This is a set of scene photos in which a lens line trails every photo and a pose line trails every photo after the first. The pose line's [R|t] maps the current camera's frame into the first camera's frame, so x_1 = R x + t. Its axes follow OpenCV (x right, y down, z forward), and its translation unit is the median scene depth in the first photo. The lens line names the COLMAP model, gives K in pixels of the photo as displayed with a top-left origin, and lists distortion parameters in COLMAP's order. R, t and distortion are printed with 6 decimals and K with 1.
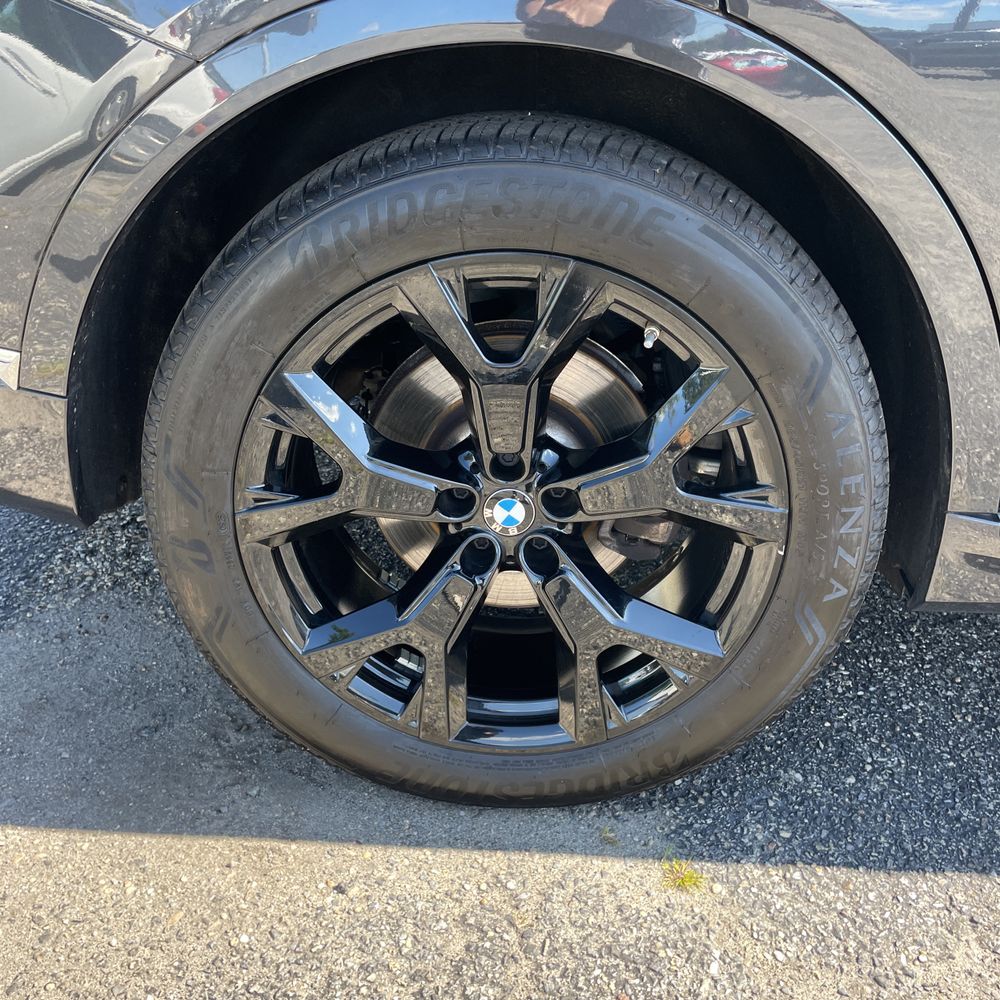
lens RADIAL K [[1015.9, 0, 500.0], [0, 1015.9, 500.0], [0, 0, 1]] dist [0.090781, -0.147997]
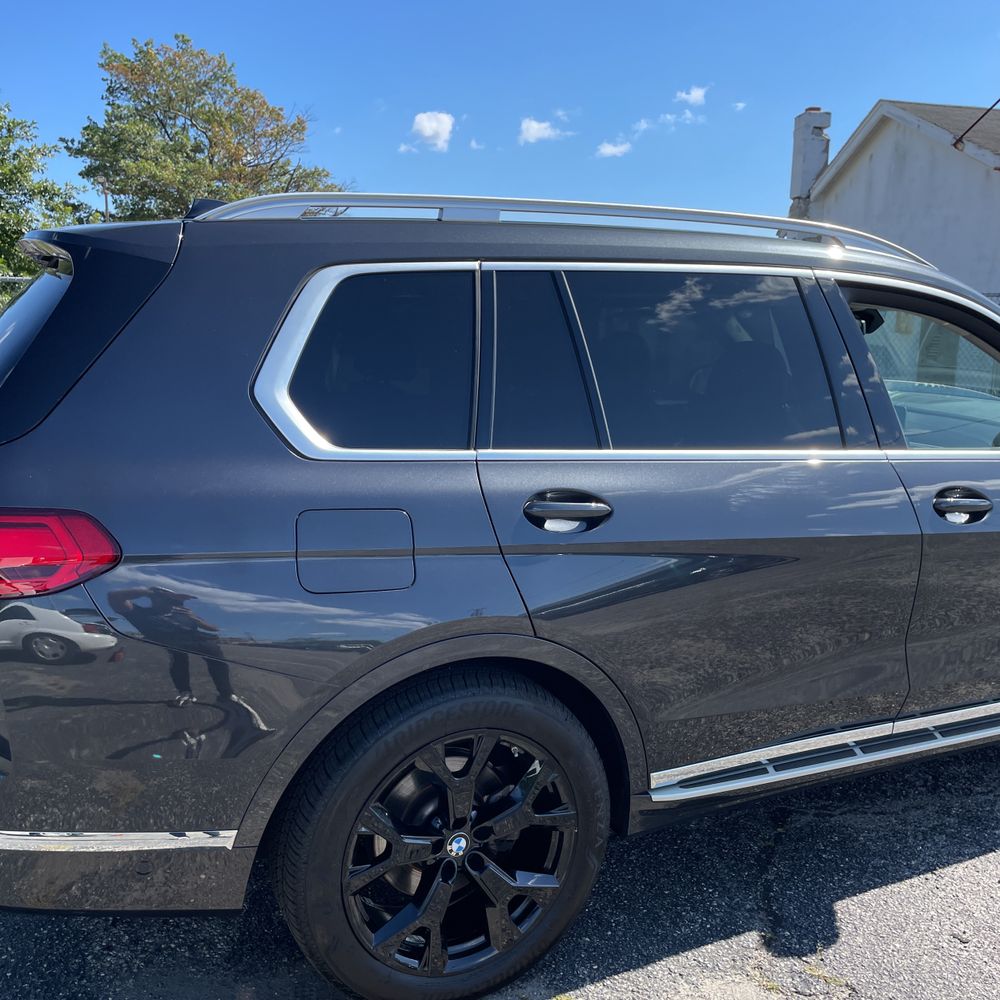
lens RADIAL K [[1011.5, 0, 521.7], [0, 1011.5, 495.6], [0, 0, 1]] dist [0.095416, -0.129153]
pose [[0.870645, -0.102578, 0.481098, -0.824854], [0.216815, 0.957914, -0.188126, -0.255050], [-0.441553, 0.268100, 0.856244, -1.068097]]
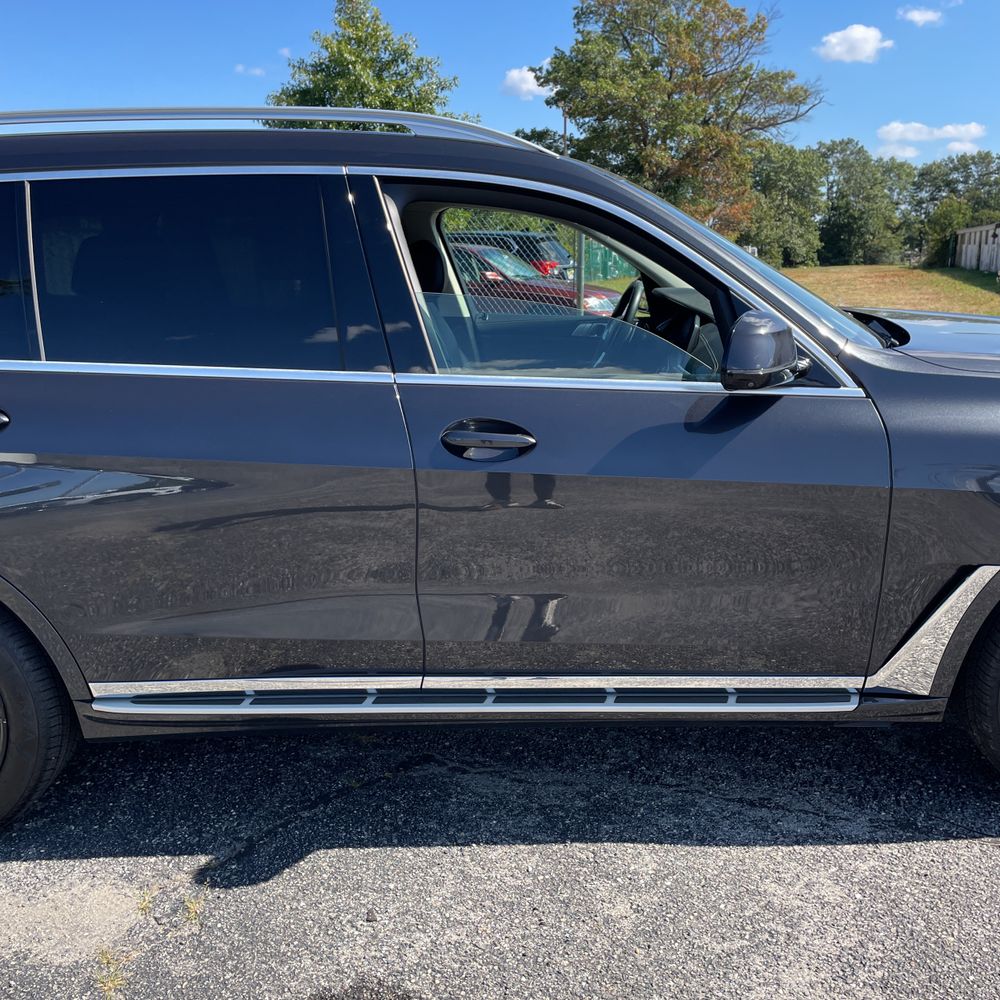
lens RADIAL K [[1015.9, 0, 500.0], [0, 1015.9, 500.0], [0, 0, 1]] dist [0.090781, -0.147997]
pose [[0.997308, -0.061112, 0.040528, 1.324936], [0.067230, 0.982699, -0.172578, 0.032328], [-0.029280, 0.174838, 0.984162, -1.483748]]
